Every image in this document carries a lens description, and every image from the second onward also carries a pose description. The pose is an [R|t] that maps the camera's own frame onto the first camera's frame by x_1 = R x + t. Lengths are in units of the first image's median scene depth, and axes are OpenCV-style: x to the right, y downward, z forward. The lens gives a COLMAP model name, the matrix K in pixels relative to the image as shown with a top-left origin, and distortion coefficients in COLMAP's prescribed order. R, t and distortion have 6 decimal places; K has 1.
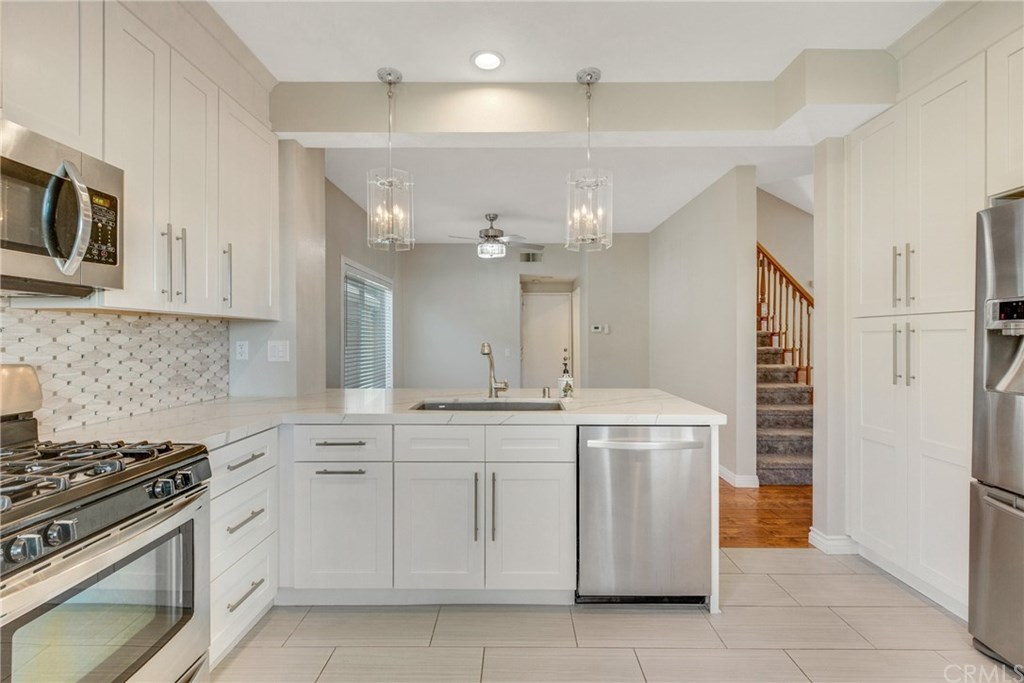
lens RADIAL K [[465.7, 0, 515.6], [0, 465.7, 336.7], [0, 0, 1]] dist [0.017024, -0.010744]
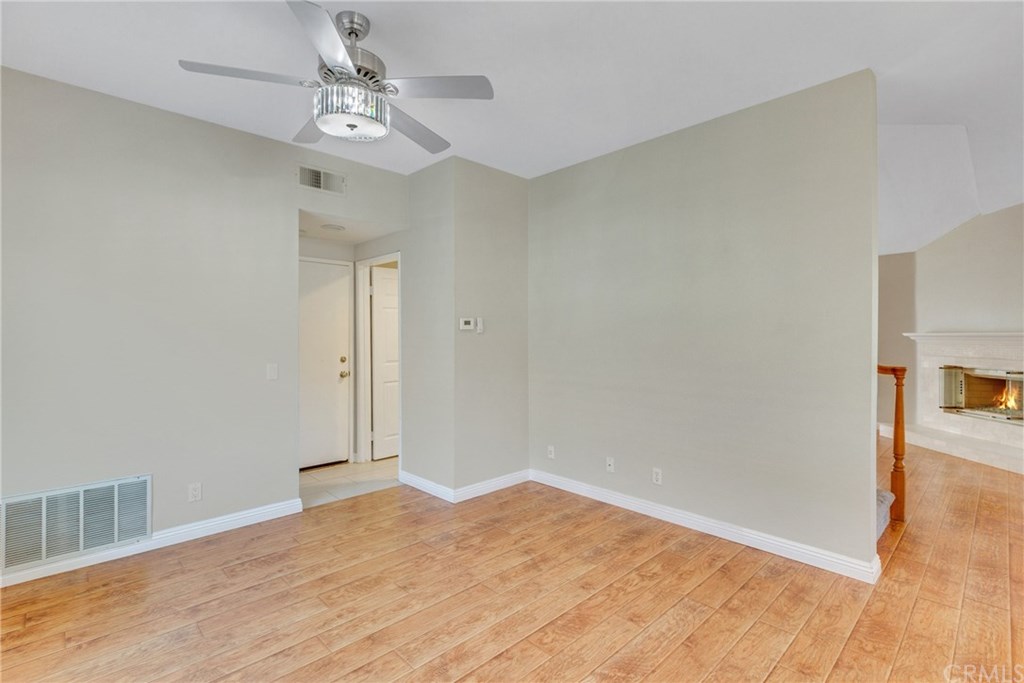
lens RADIAL K [[465.7, 0, 504.2], [0, 465.7, 335.8], [0, 0, 1]] dist [0.017024, -0.010744]
pose [[0.722103, -0.000236, 0.691785, -0.474123], [-0.002028, 0.999995, 0.002459, -0.010656], [-0.691782, -0.003178, 0.722099, 1.353558]]
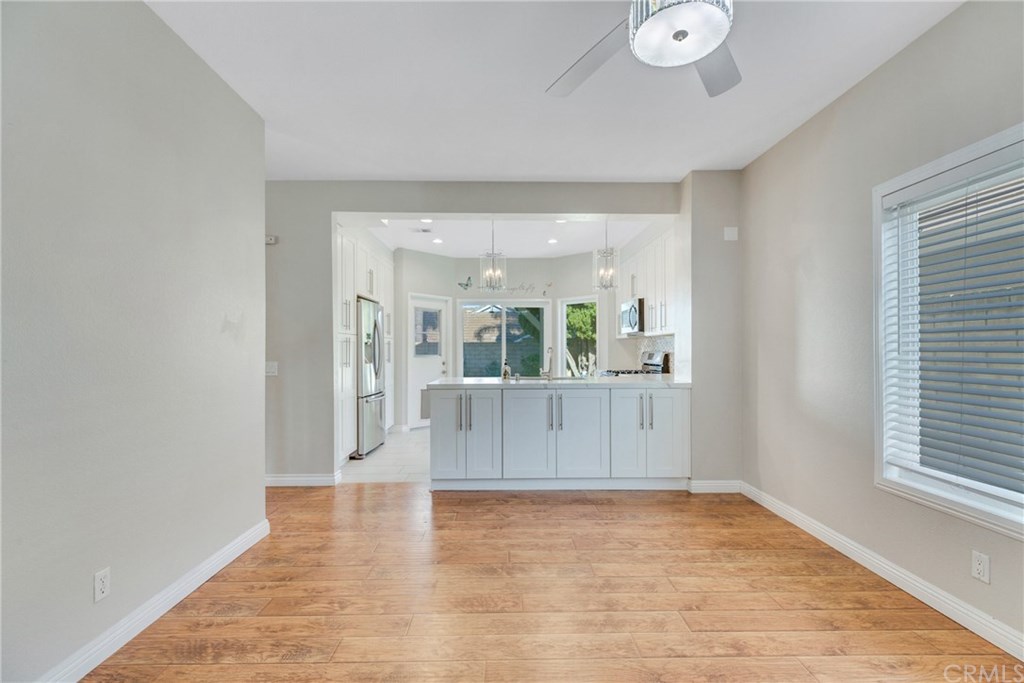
lens RADIAL K [[465.7, 0, 512.0], [0, 465.7, 347.3], [0, 0, 1]] dist [0.017024, -0.010744]
pose [[-0.999852, 0.001031, -0.017172, 0.121040], [0.001174, 0.999964, -0.008353, 0.030598], [0.017163, -0.008372, -0.999818, 2.719715]]
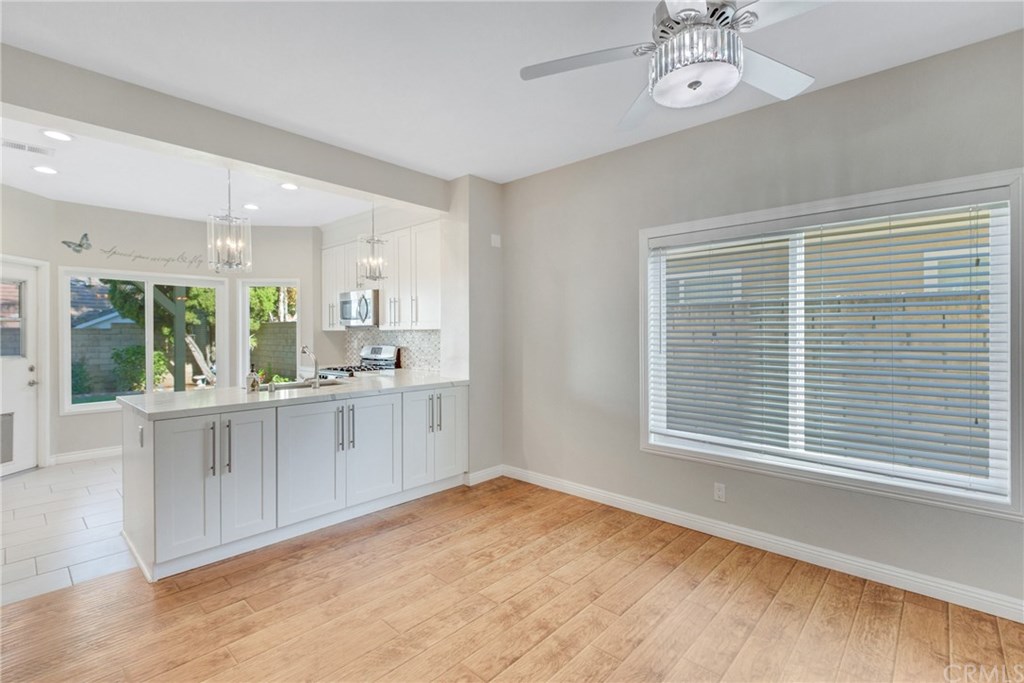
lens RADIAL K [[465.7, 0, 512.4], [0, 465.7, 335.5], [0, 0, 1]] dist [0.017024, -0.010744]
pose [[-0.677823, 0.004477, -0.735211, 0.563698], [0.004012, 0.999989, 0.002390, -0.017649], [0.735214, -0.001330, -0.677834, 2.380957]]
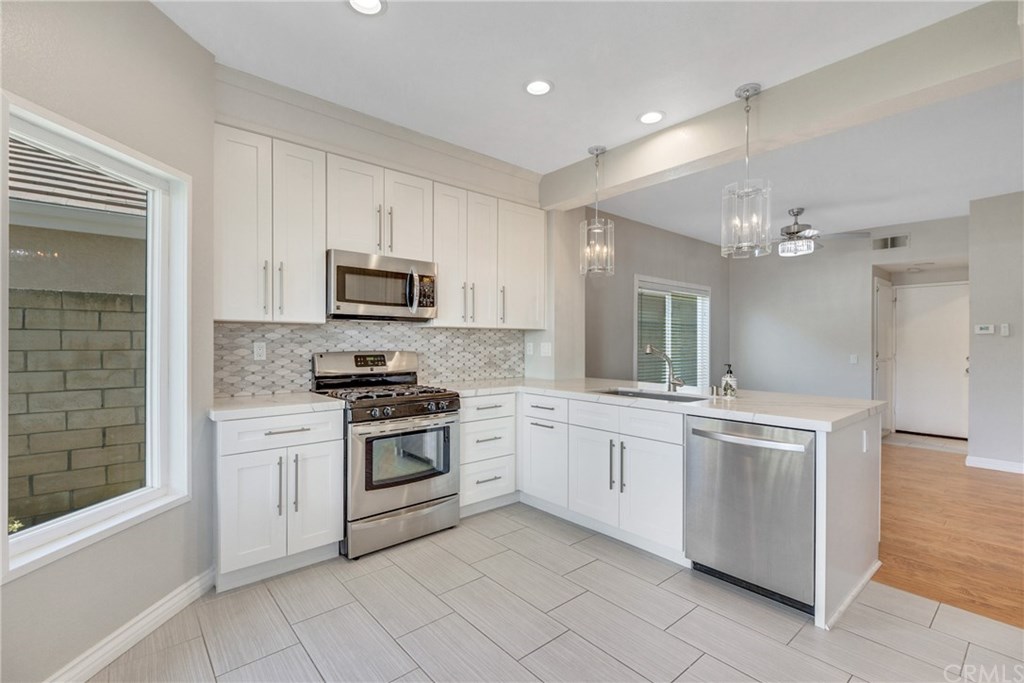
lens RADIAL K [[465.7, 0, 512.6], [0, 465.7, 342.5], [0, 0, 1]] dist [0.017024, -0.010744]
pose [[0.652692, 0.002937, -0.757618, 0.609153], [-0.000560, 0.999994, 0.003394, 0.003071], [0.757624, -0.001791, 0.652689, -0.084664]]
